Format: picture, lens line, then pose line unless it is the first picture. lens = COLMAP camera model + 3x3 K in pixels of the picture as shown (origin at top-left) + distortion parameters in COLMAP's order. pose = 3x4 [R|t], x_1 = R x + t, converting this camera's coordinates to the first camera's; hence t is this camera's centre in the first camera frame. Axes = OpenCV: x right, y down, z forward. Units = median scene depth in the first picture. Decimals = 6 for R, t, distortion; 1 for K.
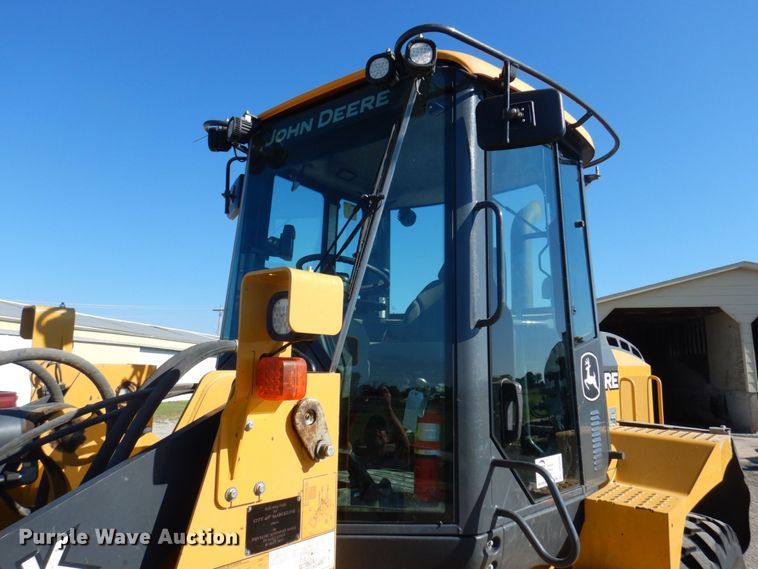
lens RADIAL K [[542.6, 0, 387.7], [0, 542.6, 280.3], [0, 0, 1]] dist [0.008578, 0.003217]
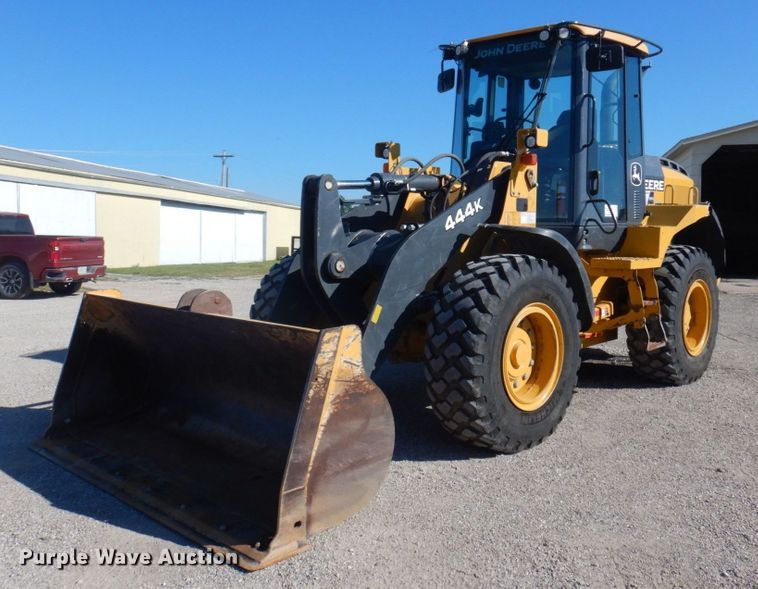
lens RADIAL K [[748.7, 0, 379.0], [0, 748.7, 294.5], [0, 0, 1]] dist [-0.002641, -0.006473]
pose [[0.997419, -0.003224, -0.071735, -0.489531], [0.019951, 0.972100, 0.233716, -0.074846], [0.068980, -0.234544, 0.969655, -2.384060]]
